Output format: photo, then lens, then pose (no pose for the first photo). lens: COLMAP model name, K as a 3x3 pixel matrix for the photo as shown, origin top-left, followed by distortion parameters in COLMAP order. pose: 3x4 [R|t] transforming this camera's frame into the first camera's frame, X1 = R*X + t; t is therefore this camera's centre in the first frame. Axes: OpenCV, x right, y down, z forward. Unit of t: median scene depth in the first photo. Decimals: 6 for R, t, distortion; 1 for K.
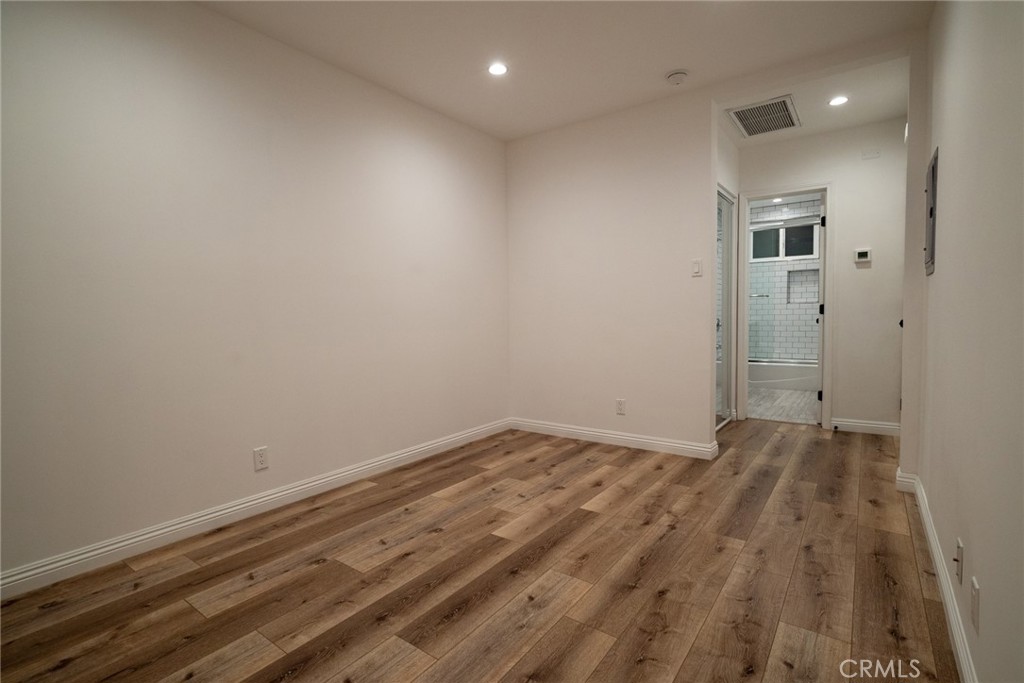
lens RADIAL K [[474.1, 0, 512.0], [0, 474.1, 341.5], [0, 0, 1]] dist [0.000719, 0.001028]
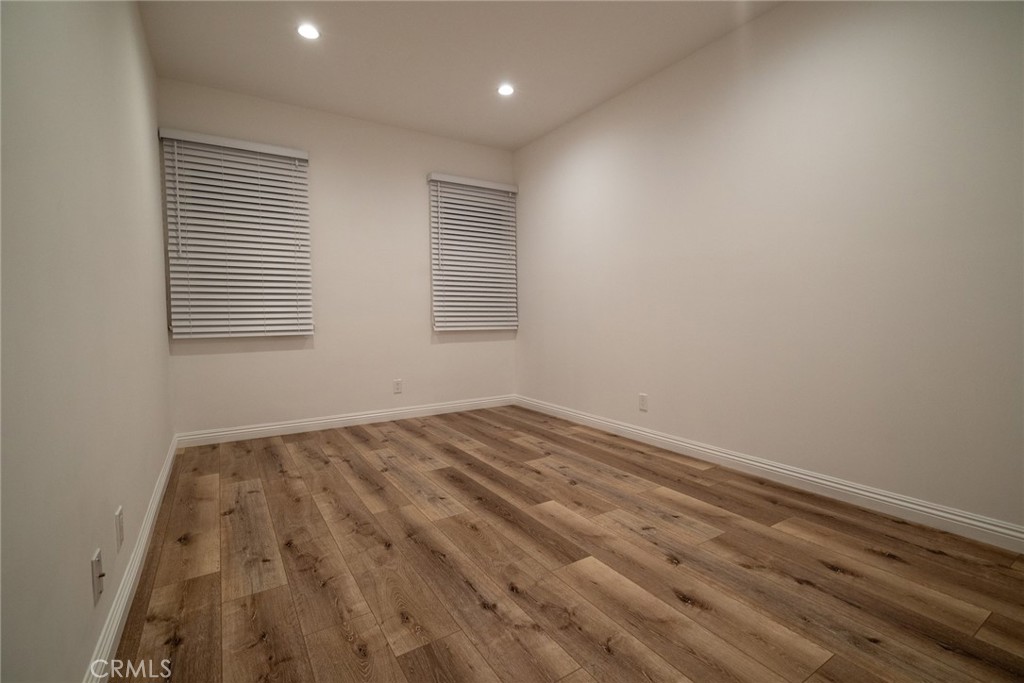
lens RADIAL K [[460.1, 0, 512.0], [0, 460.1, 341.5], [0, 0, 1]] dist [-0.001854, 0.000586]
pose [[-0.353275, 0.074496, -0.932549, 0.896881], [-0.037502, 0.994896, 0.093683, -0.033557], [0.934768, 0.068068, -0.348678, 1.233871]]
